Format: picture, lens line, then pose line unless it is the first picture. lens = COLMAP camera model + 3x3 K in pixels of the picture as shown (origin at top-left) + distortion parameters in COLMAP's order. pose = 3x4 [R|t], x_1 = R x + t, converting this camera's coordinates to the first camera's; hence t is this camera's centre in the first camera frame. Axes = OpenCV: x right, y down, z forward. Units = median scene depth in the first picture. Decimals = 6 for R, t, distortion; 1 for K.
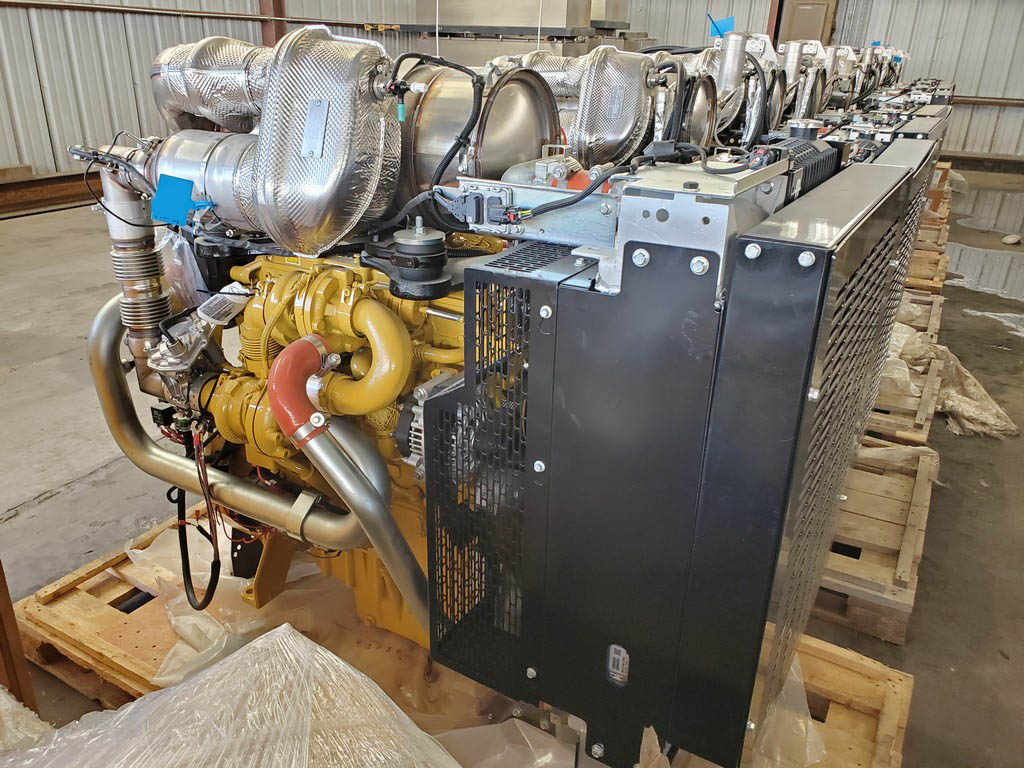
lens RADIAL K [[815.5, 0, 512.0], [0, 815.5, 384.0], [0, 0, 1]] dist [0.043889, -0.008761]
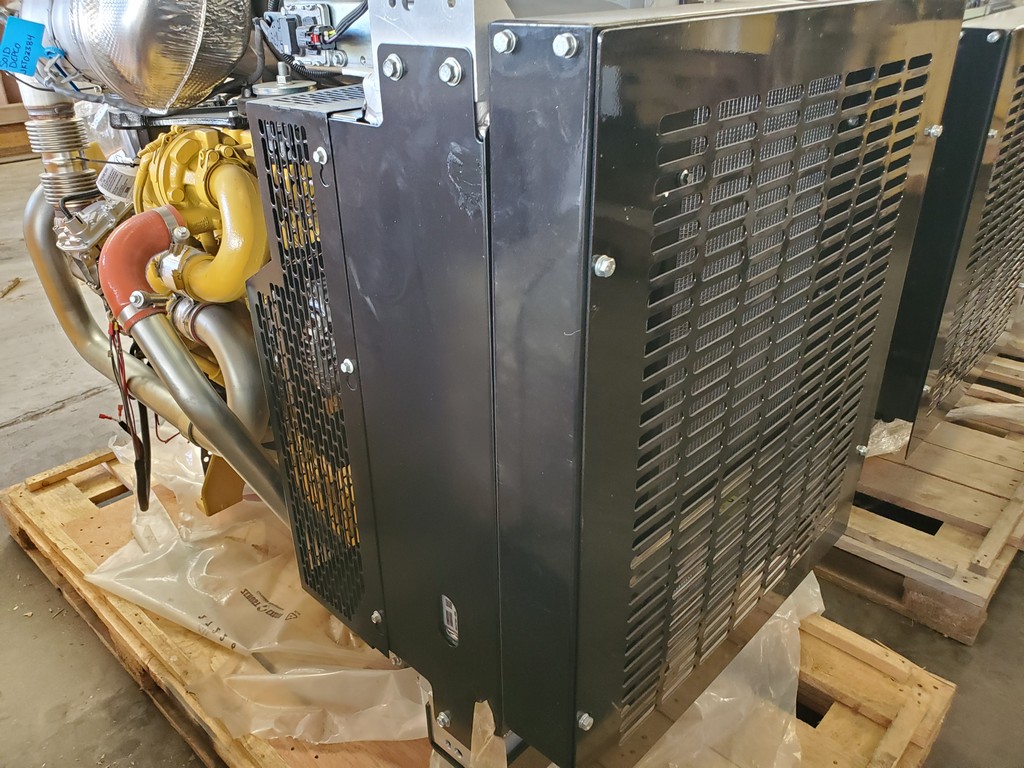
lens RADIAL K [[815.5, 0, 512.0], [0, 815.5, 384.0], [0, 0, 1]] dist [0.043889, -0.008761]
pose [[0.973534, 0.064139, -0.219359, 0.231635], [-0.048863, 0.996033, 0.074374, 0.033189], [0.223259, -0.061687, 0.972805, 0.165895]]
